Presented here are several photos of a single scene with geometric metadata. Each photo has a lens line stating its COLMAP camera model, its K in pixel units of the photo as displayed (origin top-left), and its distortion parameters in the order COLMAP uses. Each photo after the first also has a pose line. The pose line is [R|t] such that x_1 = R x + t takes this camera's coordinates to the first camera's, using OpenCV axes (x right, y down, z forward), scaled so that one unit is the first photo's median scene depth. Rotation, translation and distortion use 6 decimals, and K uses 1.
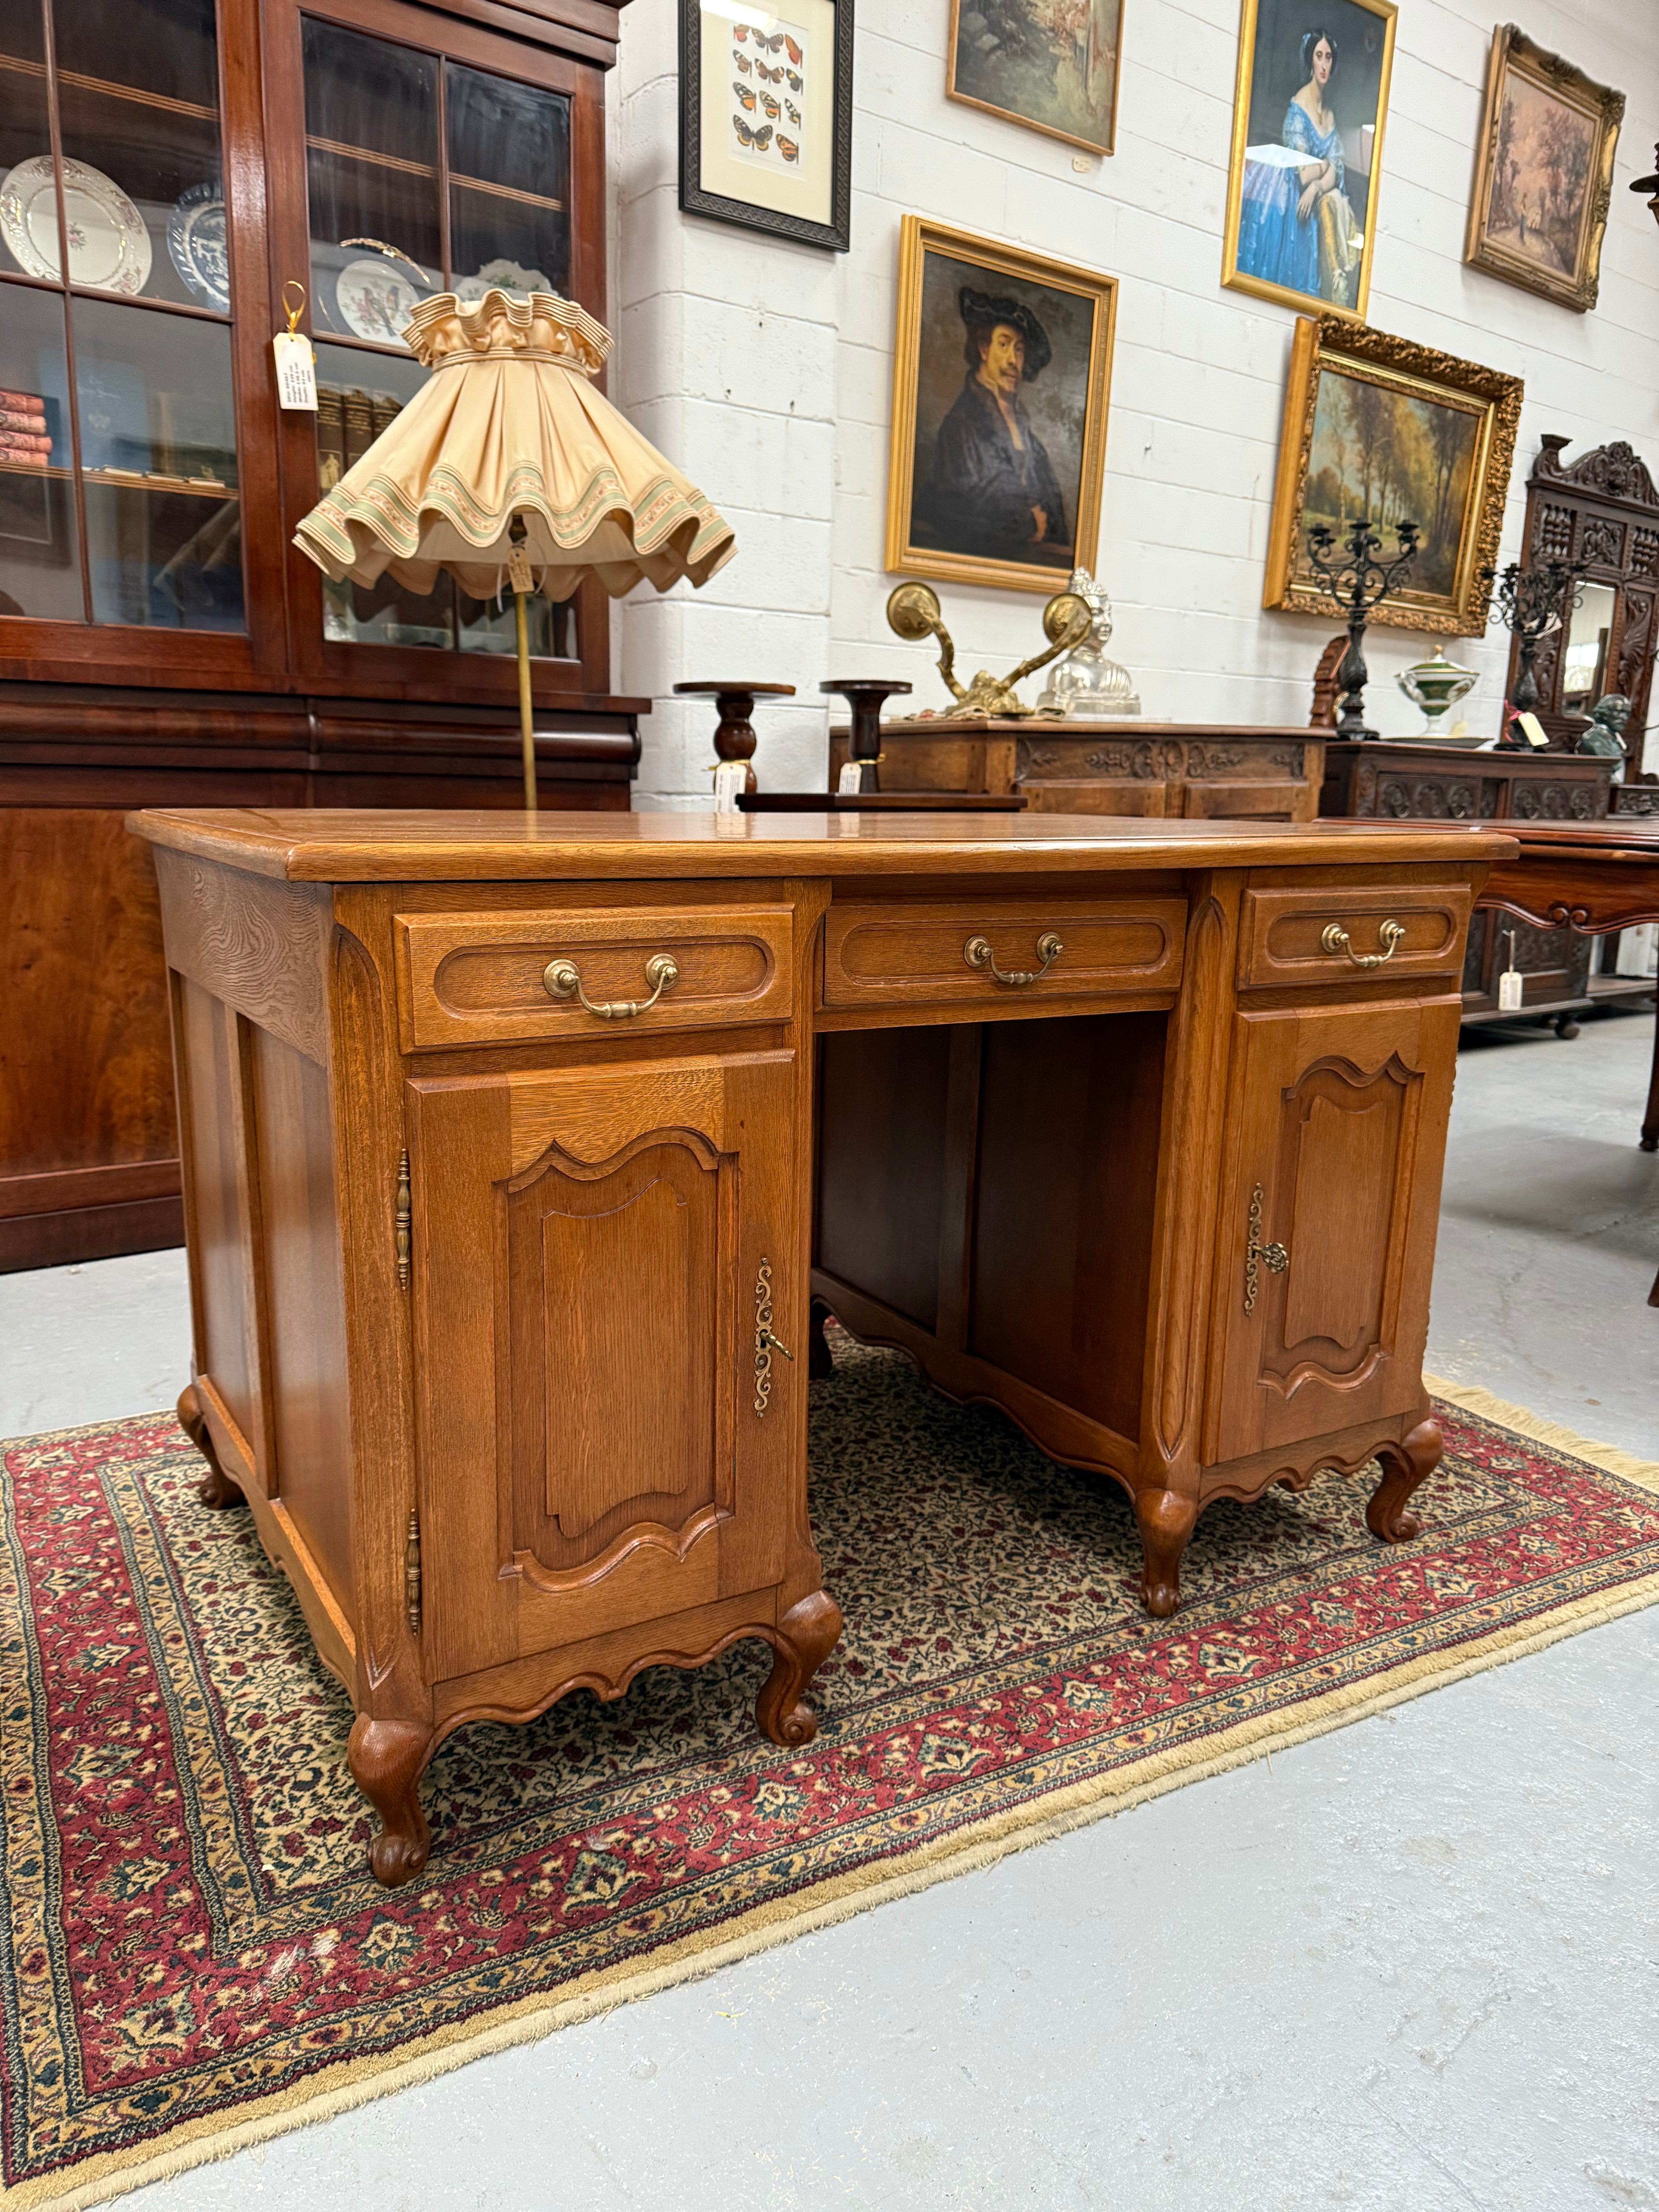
lens RADIAL K [[1581.0, 0, 815.3], [0, 1581.0, 1103.7], [0, 0, 1]] dist [0.006094, -0.013941]
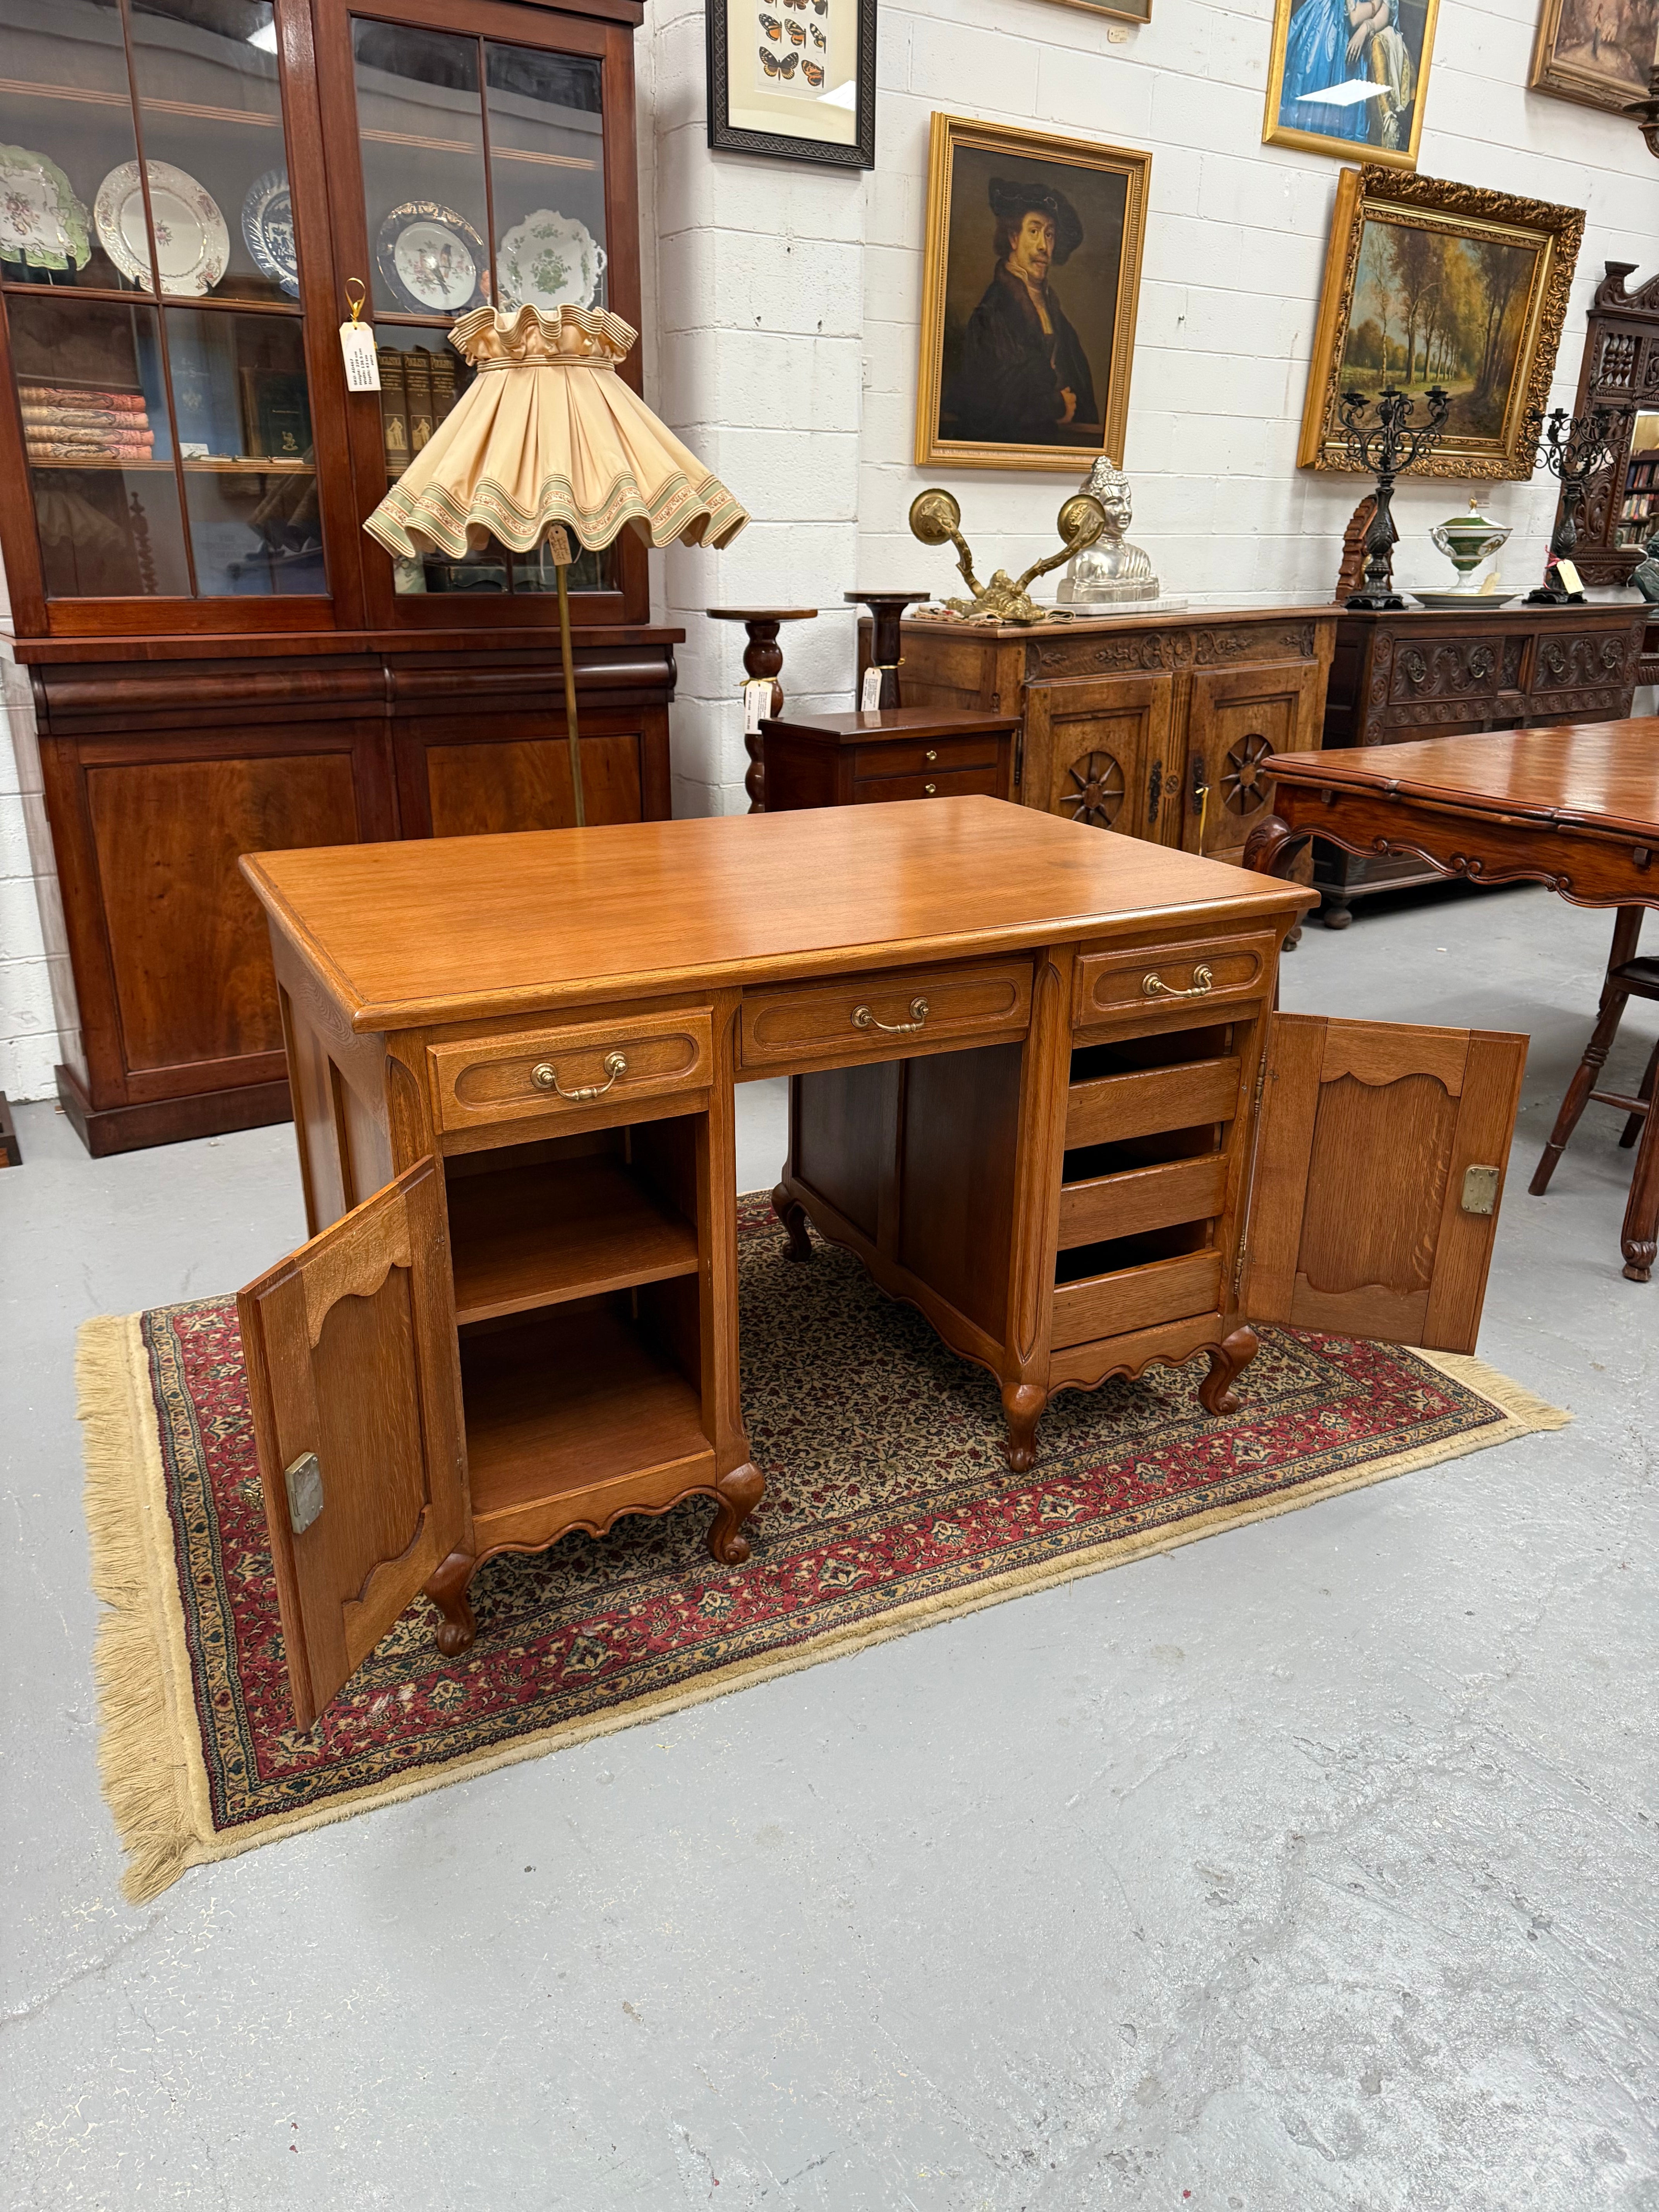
lens RADIAL K [[1562.1, 0, 812.5], [0, 1562.1, 1090.0], [0, 0, 1]] dist [0.064254, -0.081192]
pose [[0.997762, 0.011802, -0.065818, 0.132040], [-0.002006, 0.989141, 0.146959, -0.203630], [0.066837, -0.146498, 0.986950, -0.297981]]
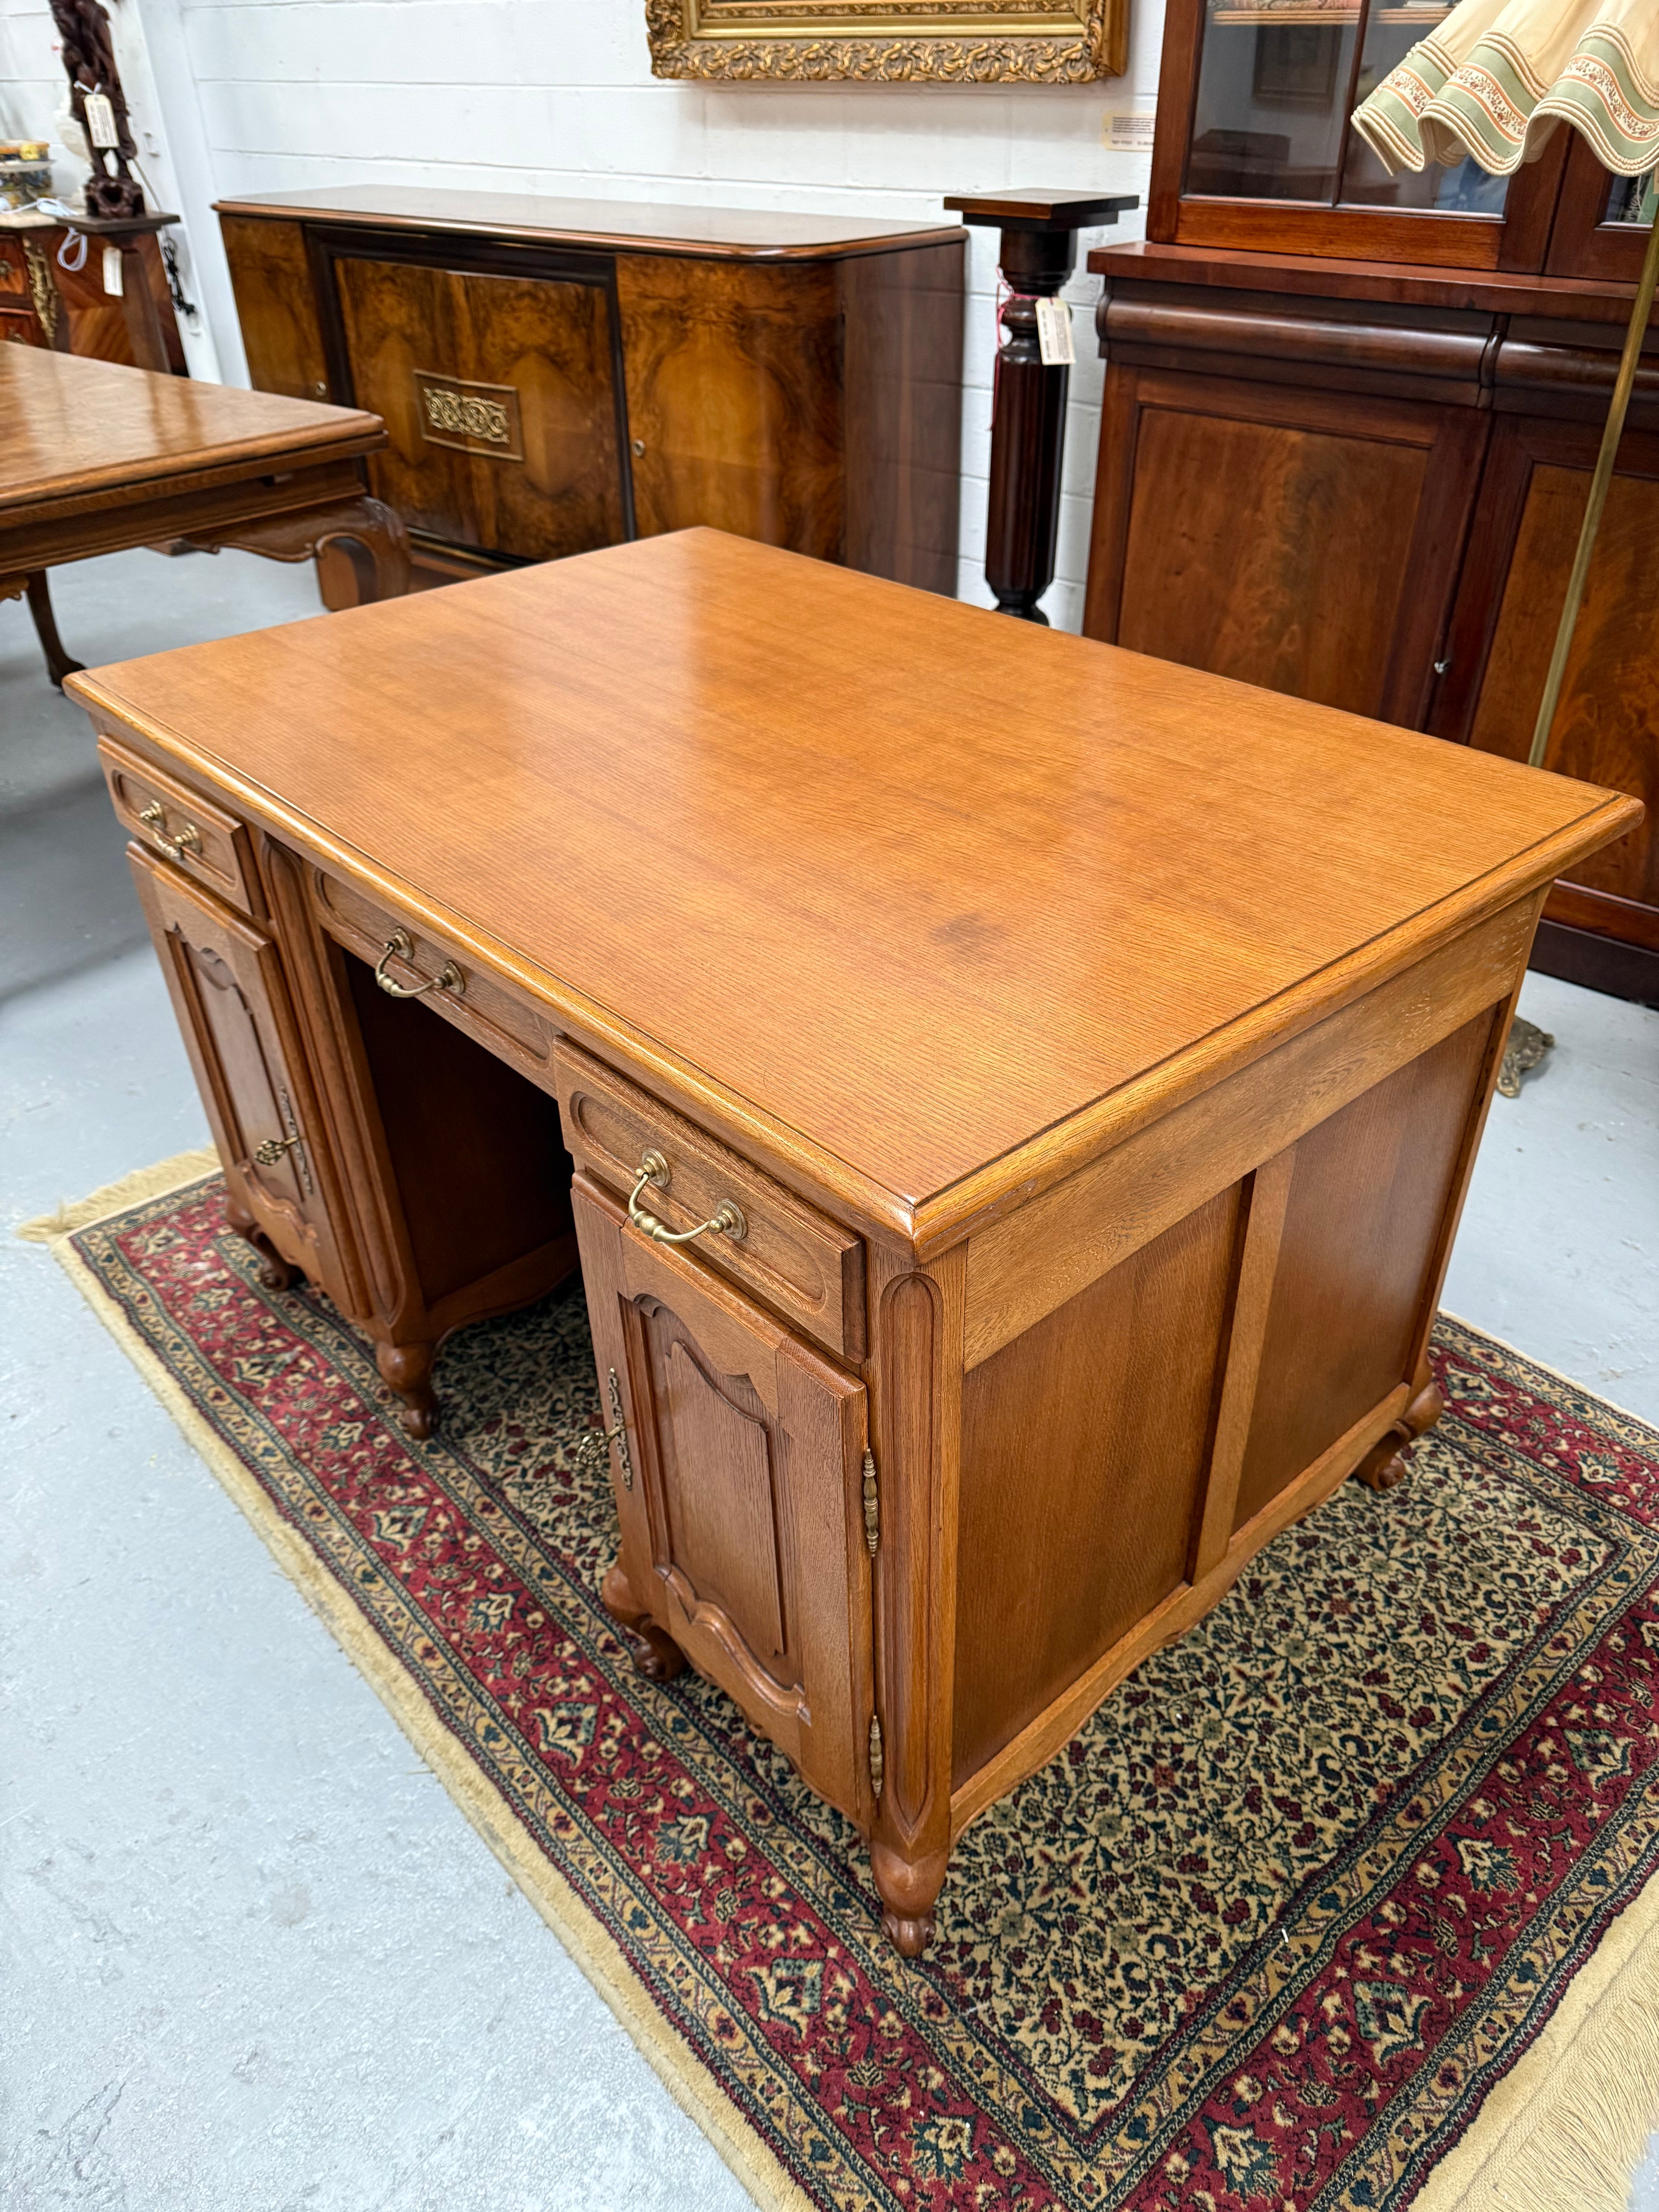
lens RADIAL K [[1581.0, 0, 836.9], [0, 1581.0, 1114.8], [0, 0, 1]] dist [0.006094, -0.013941]
pose [[0.206614, 0.537811, -0.817356, 0.875241], [-0.183089, 0.841877, 0.507663, -0.476226], [0.961139, 0.044759, 0.272411, 0.876274]]
